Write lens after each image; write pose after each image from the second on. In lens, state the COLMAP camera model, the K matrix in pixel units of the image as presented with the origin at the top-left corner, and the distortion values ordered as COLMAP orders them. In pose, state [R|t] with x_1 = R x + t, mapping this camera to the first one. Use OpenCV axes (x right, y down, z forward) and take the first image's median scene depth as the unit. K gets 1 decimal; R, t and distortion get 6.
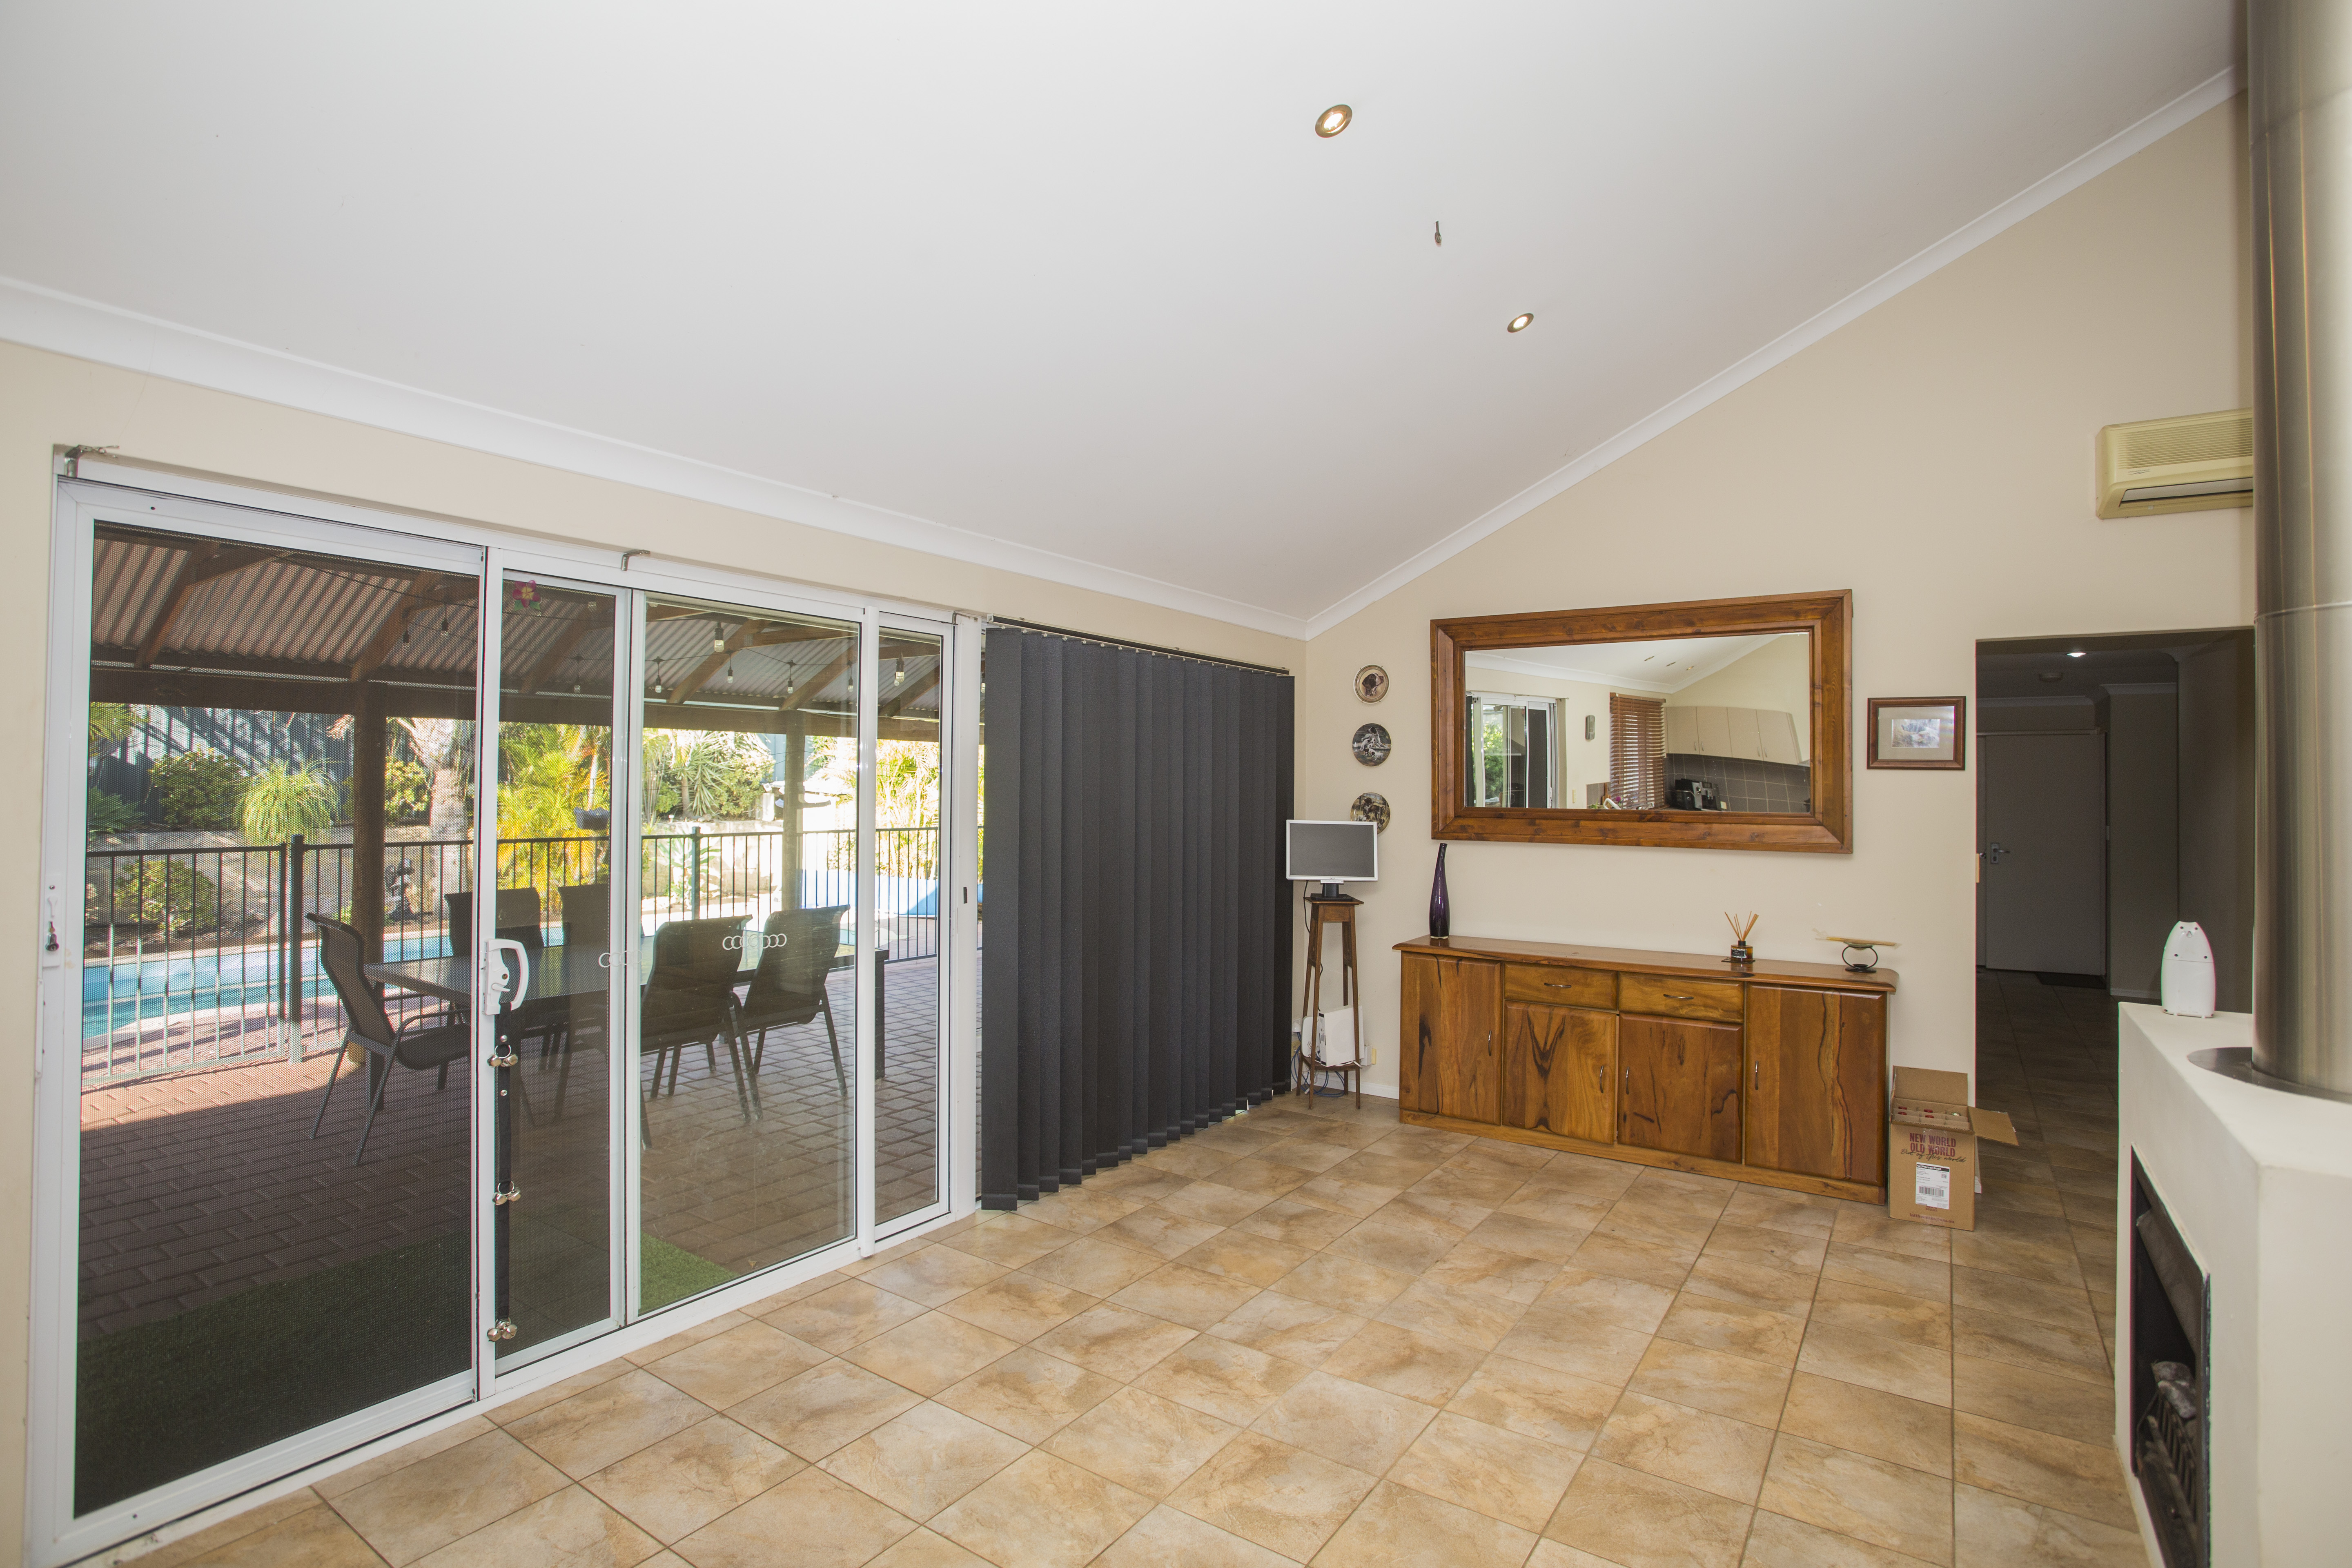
lens RADIAL K [[1152.0, 0, 1172.2], [0, 1152.0, 772.5], [0, 0, 1]] dist [-0.080016, 0.038971]
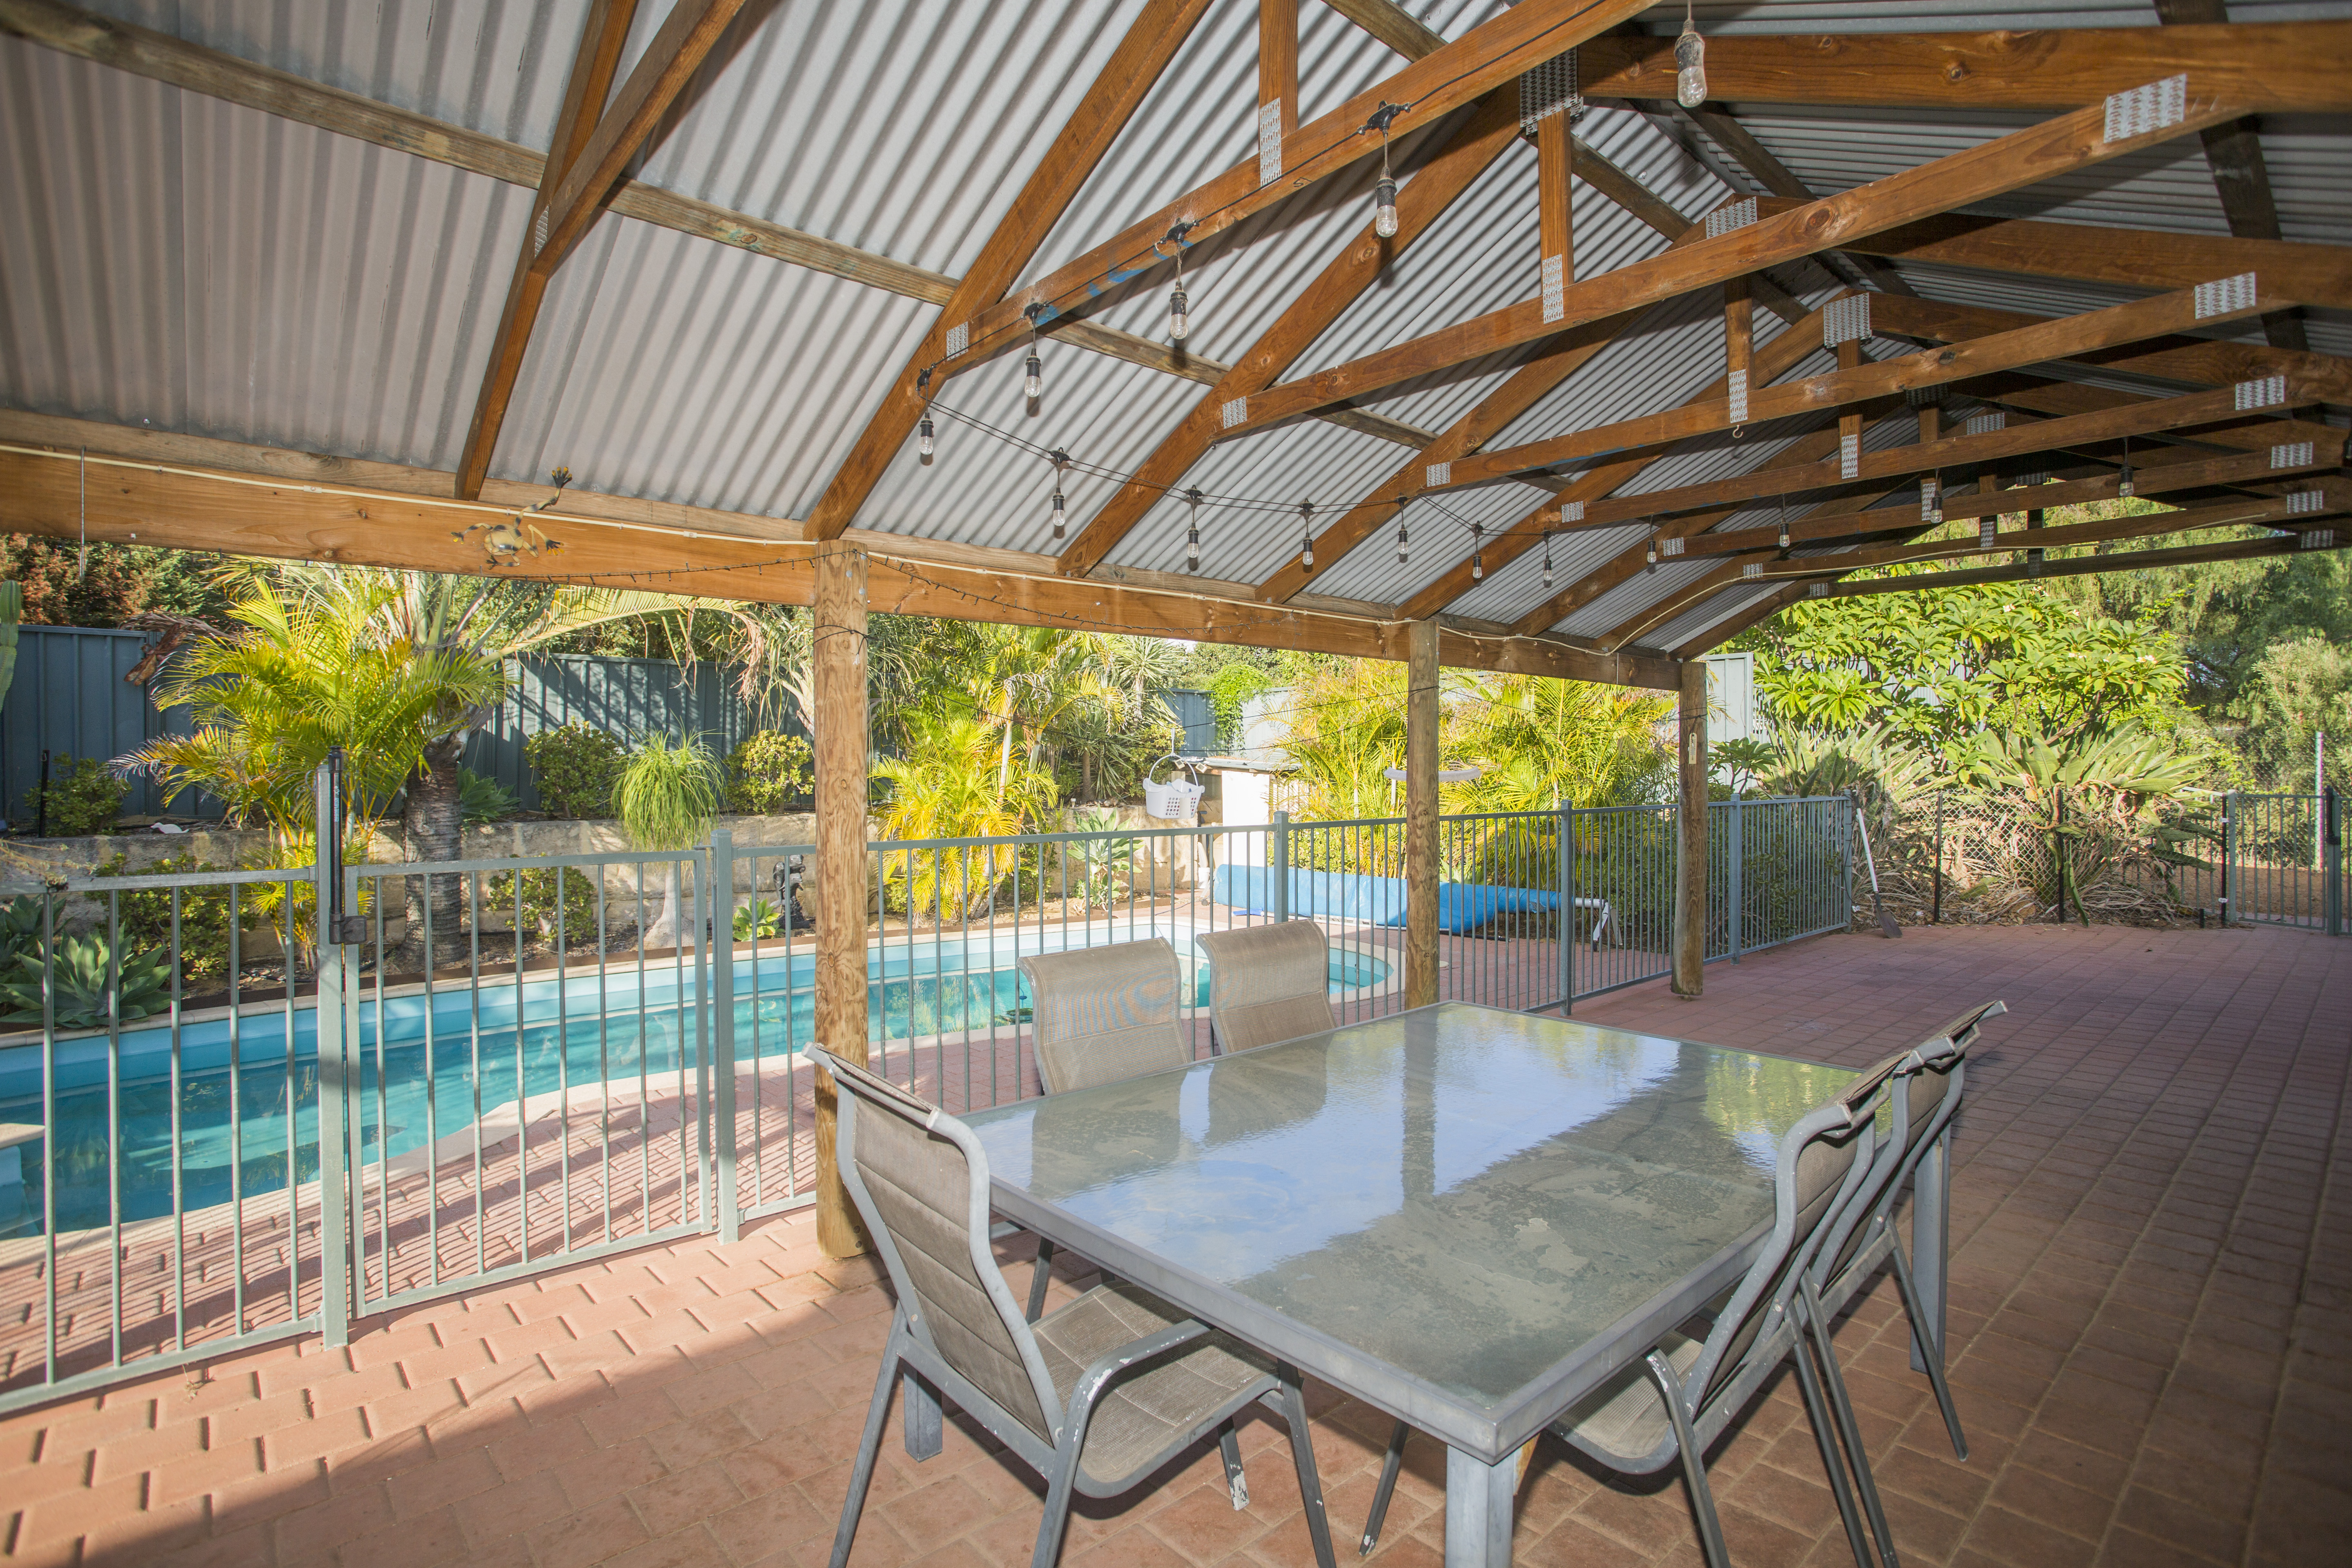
lens RADIAL K [[1152.0, 0, 1172.2], [0, 1152.0, 772.5], [0, 0, 1]] dist [-0.080016, 0.038971]
pose [[0.972305, -0.011201, -0.233446, -0.237398], [0.014258, 0.999833, 0.011412, 0.013782], [0.233279, -0.014425, 0.972303, 0.272237]]
